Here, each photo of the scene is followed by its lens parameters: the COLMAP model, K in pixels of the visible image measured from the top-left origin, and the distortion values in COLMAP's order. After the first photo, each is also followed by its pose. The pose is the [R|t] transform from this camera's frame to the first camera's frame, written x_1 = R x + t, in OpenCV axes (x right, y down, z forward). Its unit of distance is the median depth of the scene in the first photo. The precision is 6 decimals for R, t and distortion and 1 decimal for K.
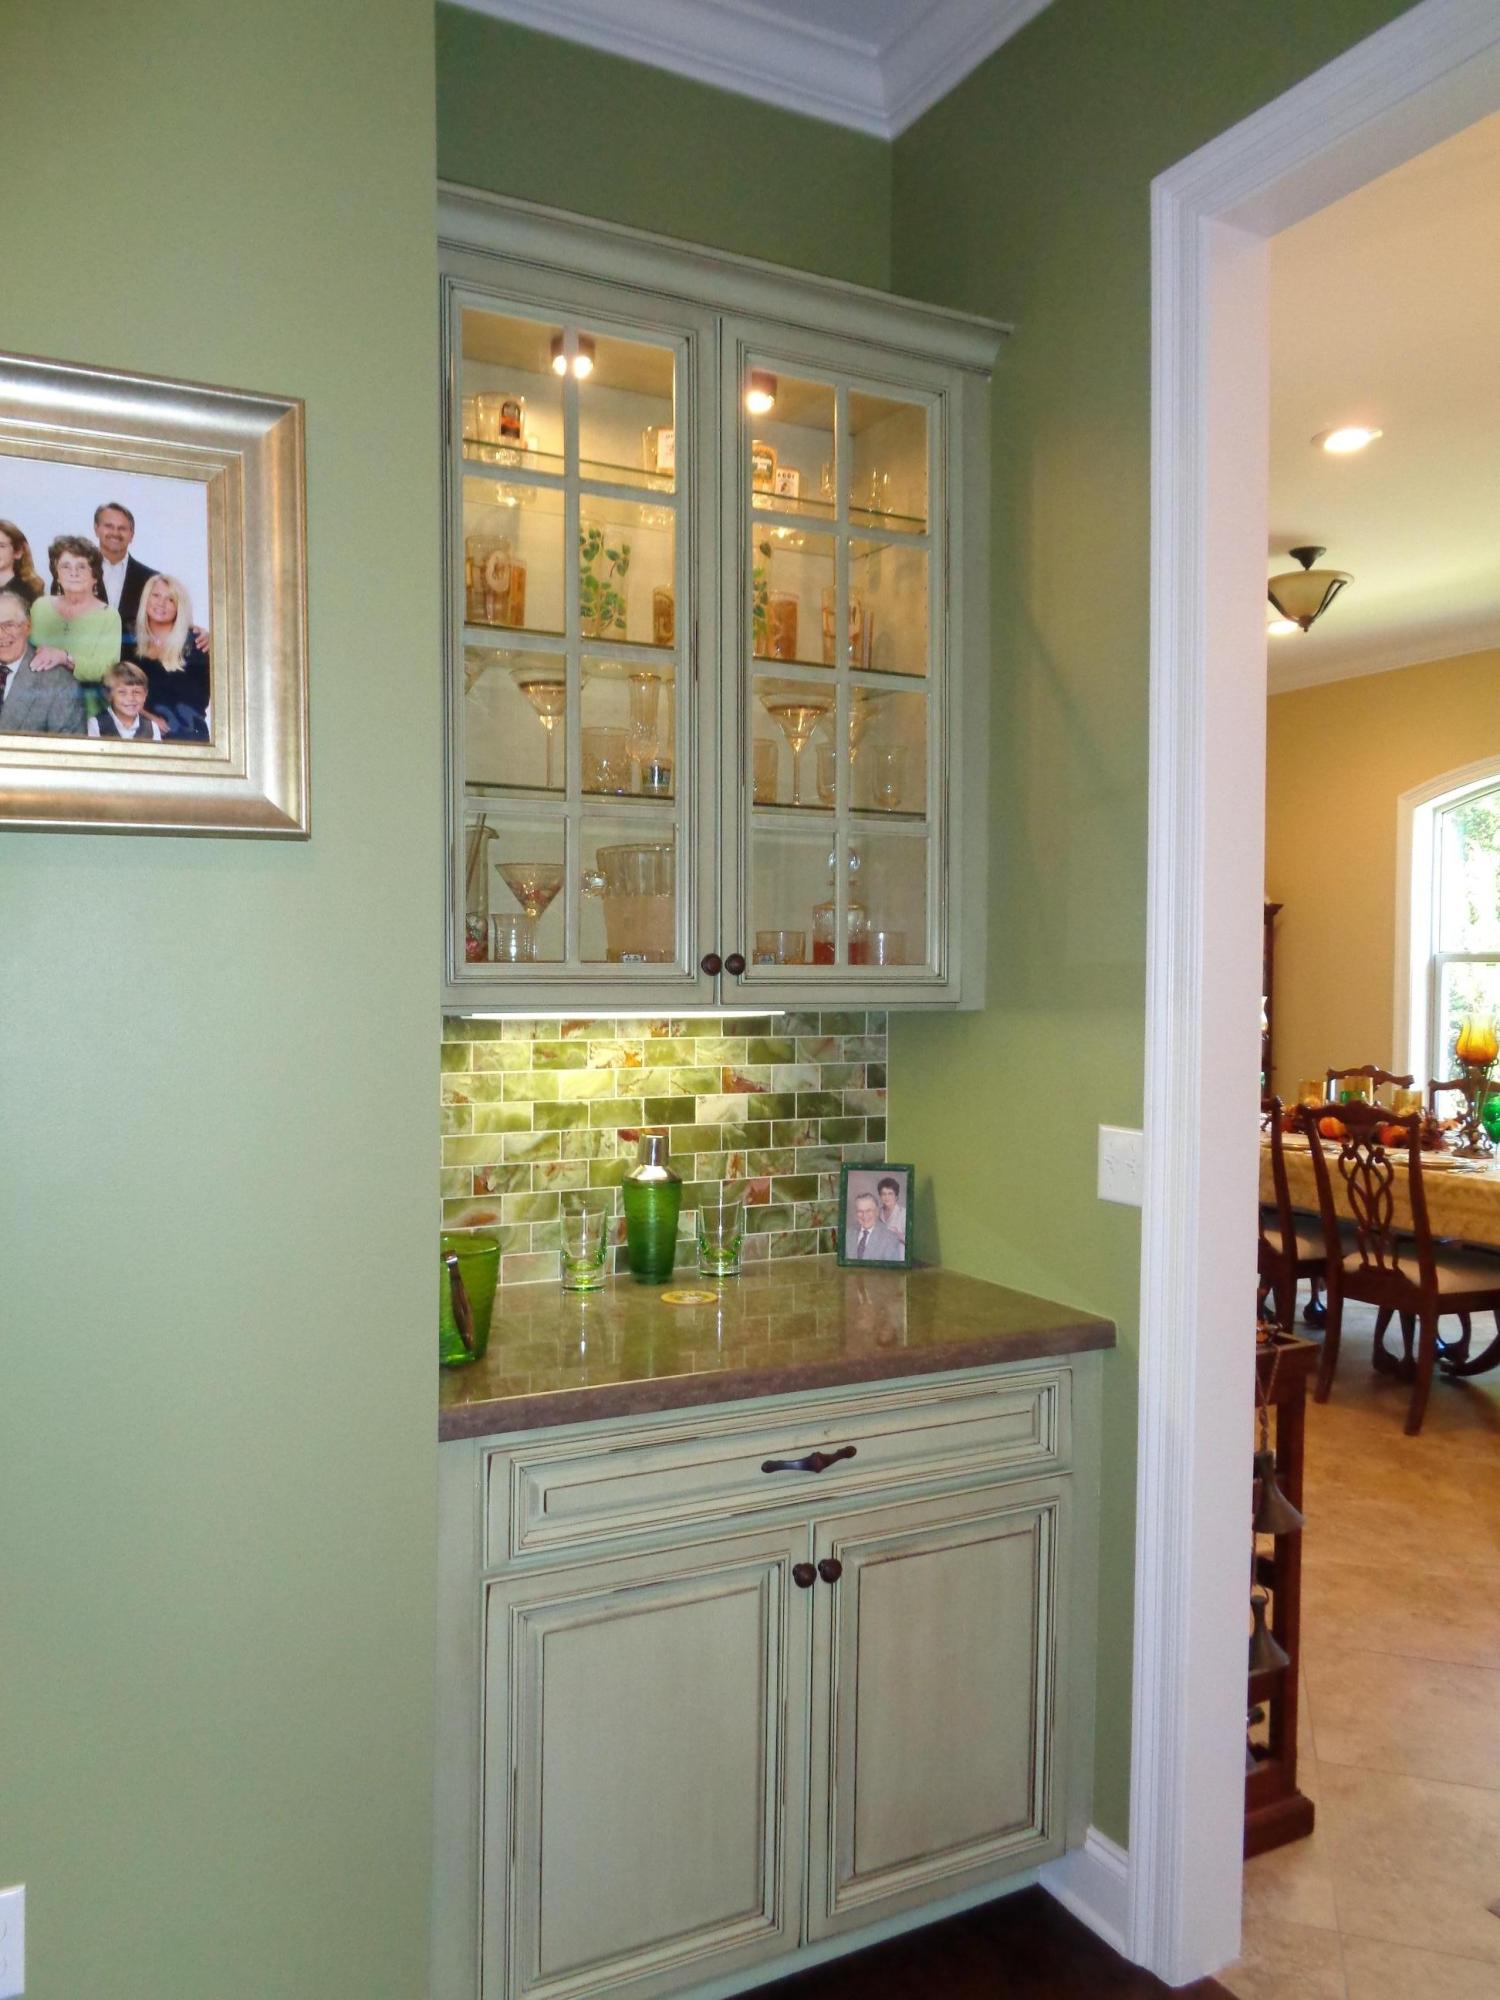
lens RADIAL K [[1515.7, 0, 750.6], [0, 1515.7, 1001.4], [0, 0, 1]] dist [0.008040, 0.003504]
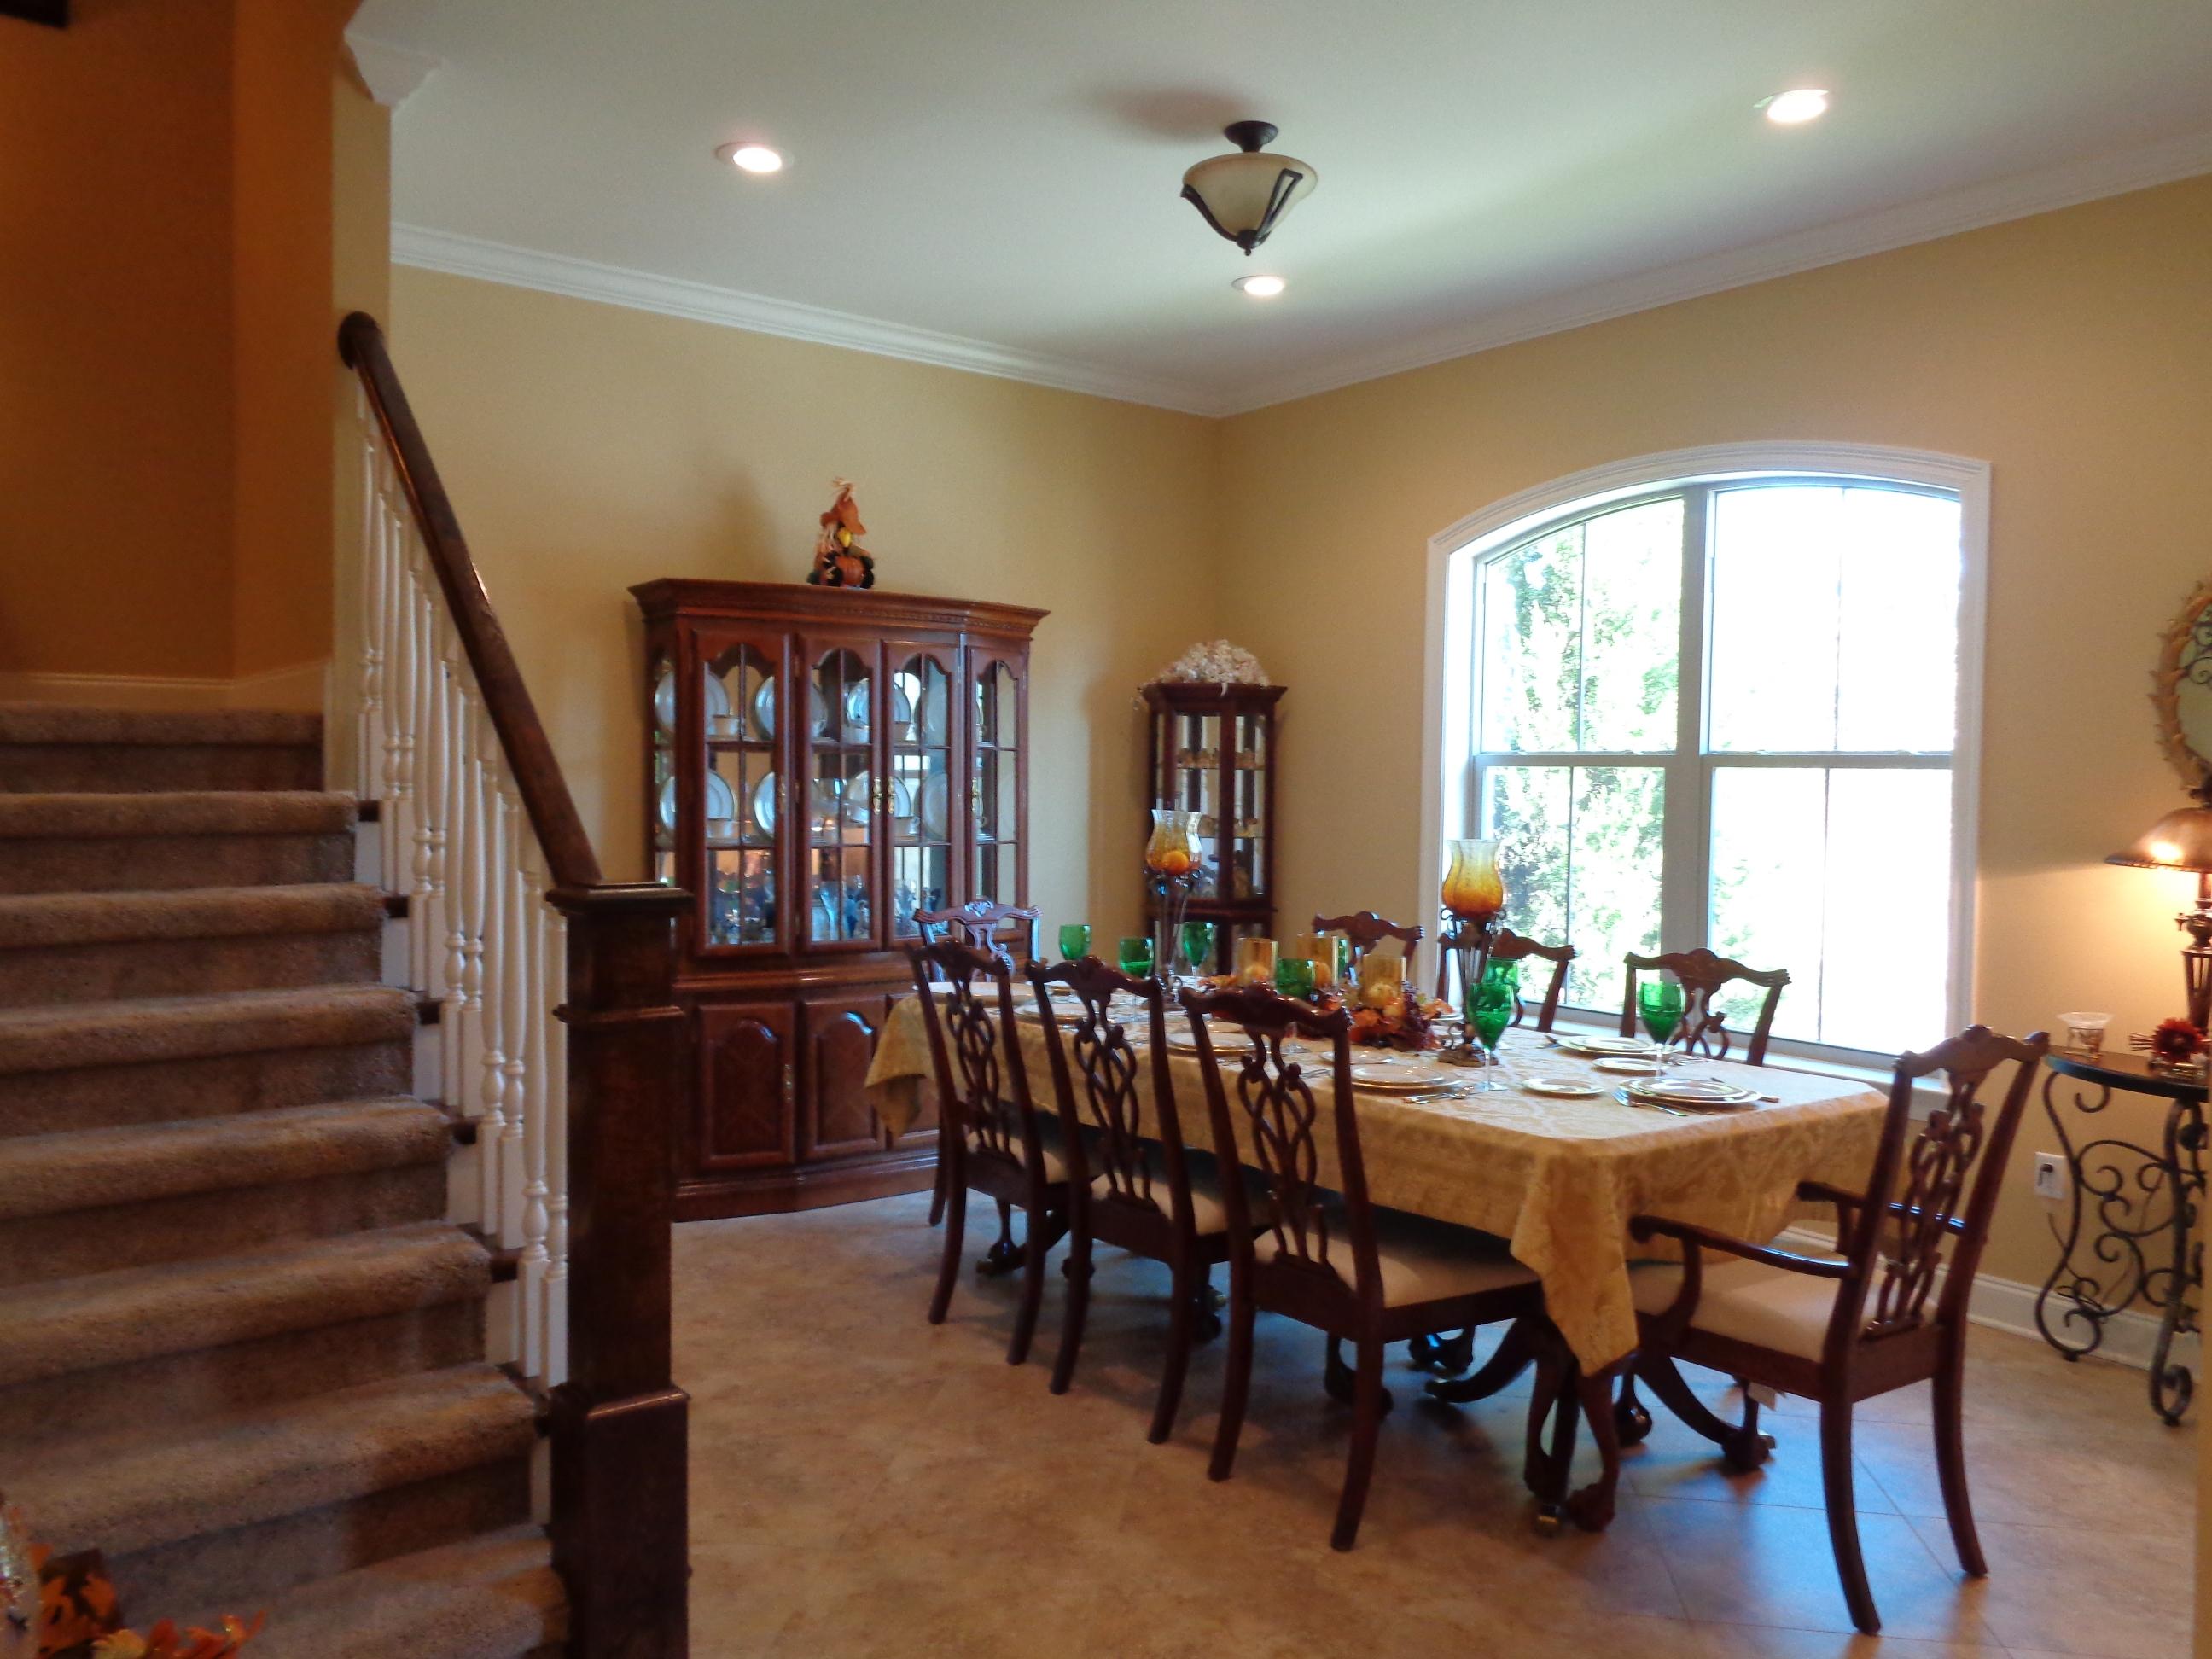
lens RADIAL K [[1676.4, 0, 1110.5], [0, 1676.4, 830.9], [0, 0, 1]] dist [0.008040, 0.003504]
pose [[0.987755, -0.000440, 0.156012, 0.232880], [-0.000344, 0.999987, 0.004997, 0.002308], [-0.156012, -0.004989, 0.987742, 0.351867]]
